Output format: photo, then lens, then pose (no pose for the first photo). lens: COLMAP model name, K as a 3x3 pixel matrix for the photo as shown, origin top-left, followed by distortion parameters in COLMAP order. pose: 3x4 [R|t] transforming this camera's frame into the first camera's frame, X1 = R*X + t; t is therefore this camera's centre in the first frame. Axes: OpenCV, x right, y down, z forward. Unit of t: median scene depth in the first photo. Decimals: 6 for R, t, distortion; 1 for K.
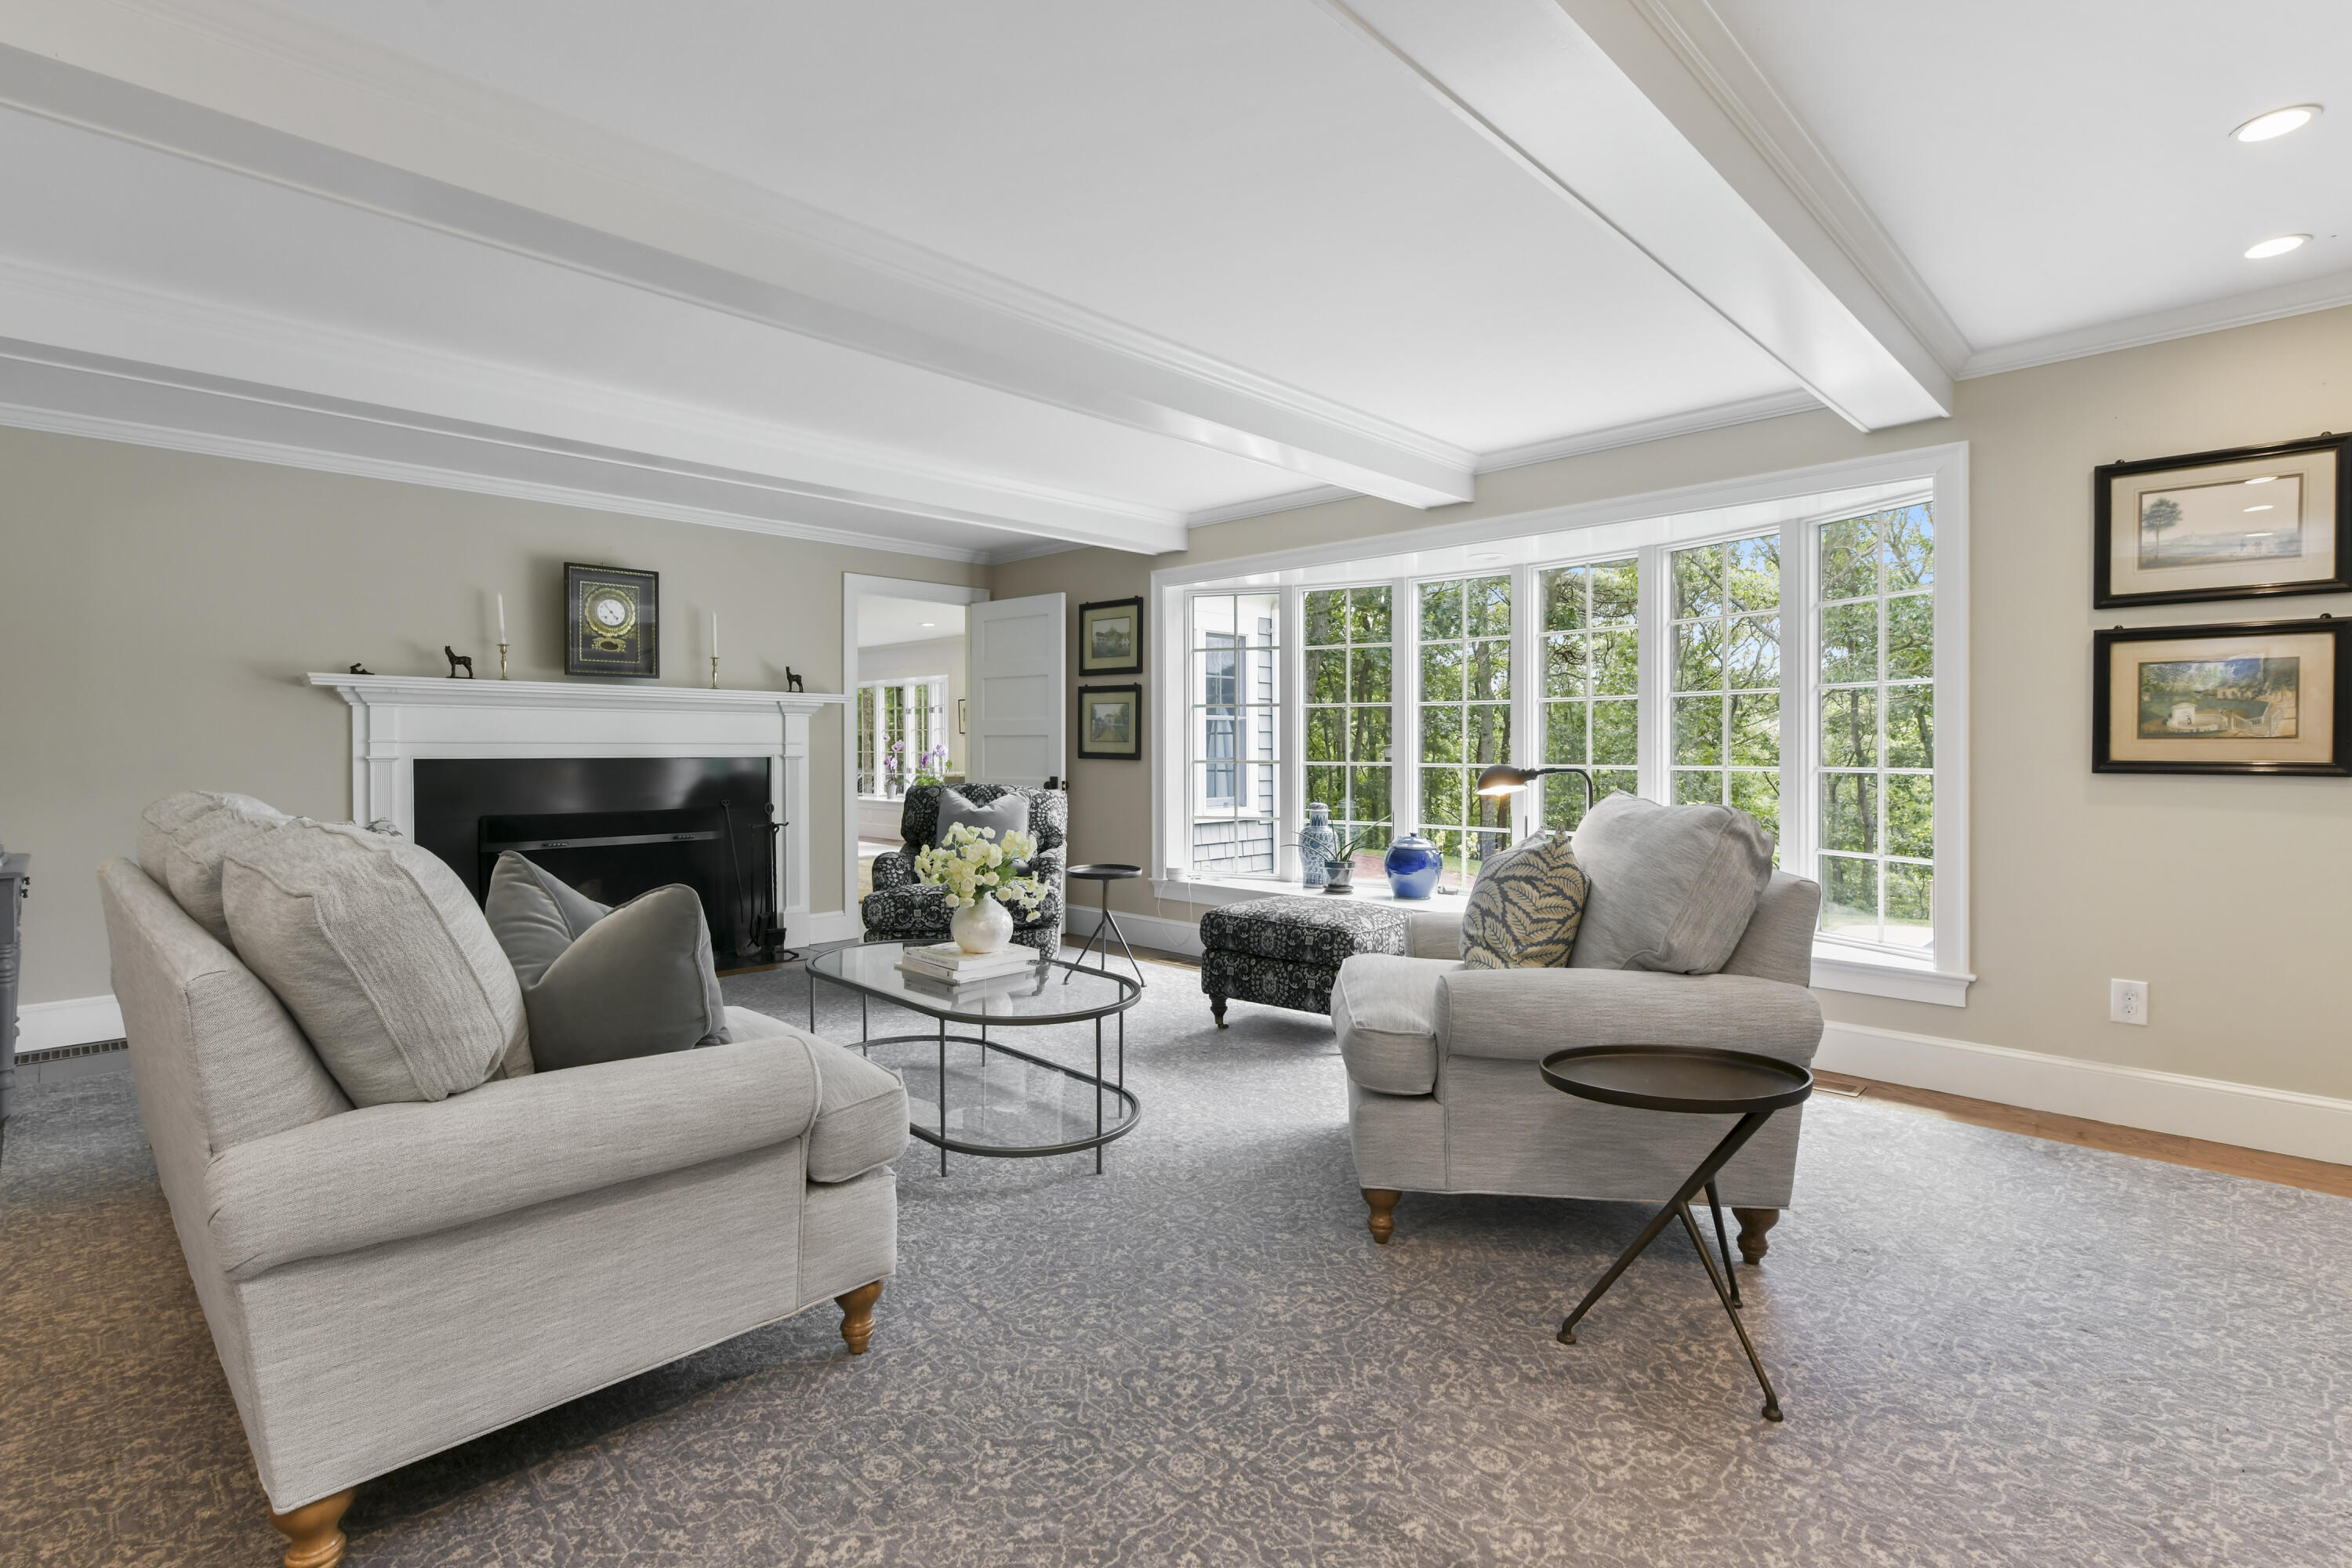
lens RADIAL K [[1101.4, 0, 1145.0], [0, 1101.4, 746.8], [0, 0, 1]] dist [-0.013238, 0.001450]
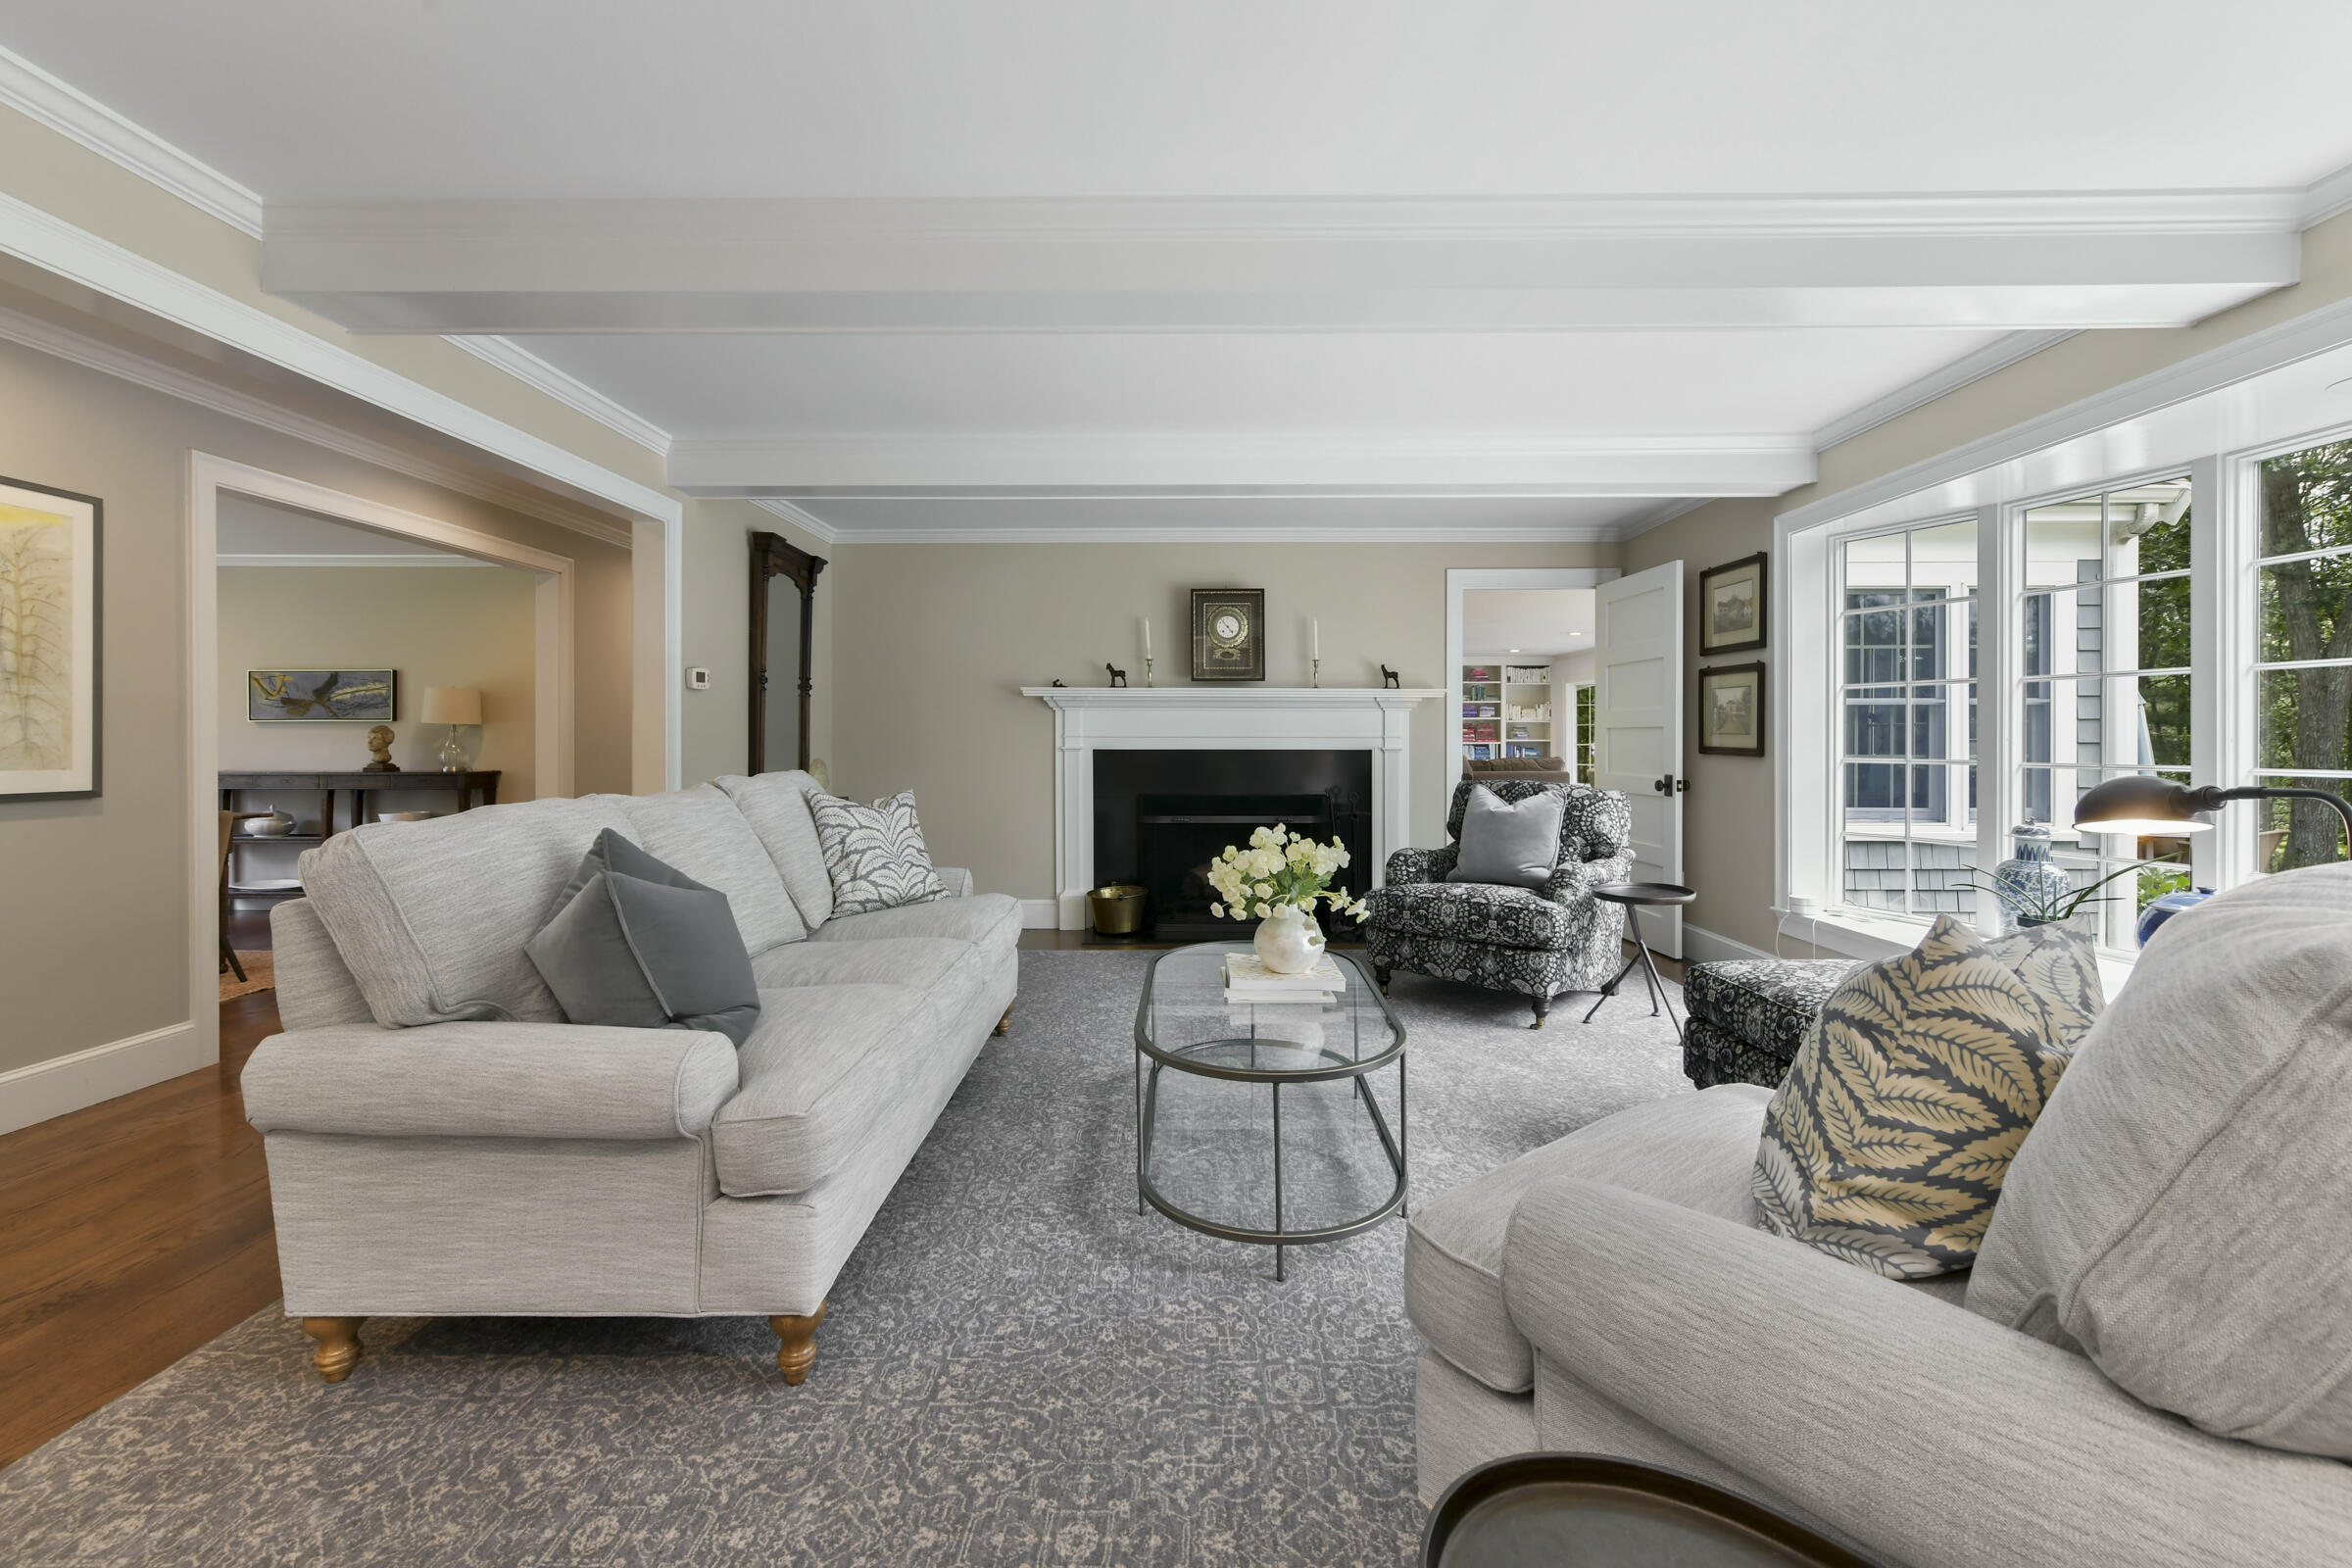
lens RADIAL K [[948.9, 0, 1162.8], [0, 948.9, 741.5], [0, 0, 1]] dist [-0.002445, 0.000914]
pose [[0.705884, 0.000946, -0.708327, 0.212643], [0.000038, 0.999999, 0.001374, -0.000113], [0.708328, -0.000996, 0.705883, 0.255890]]
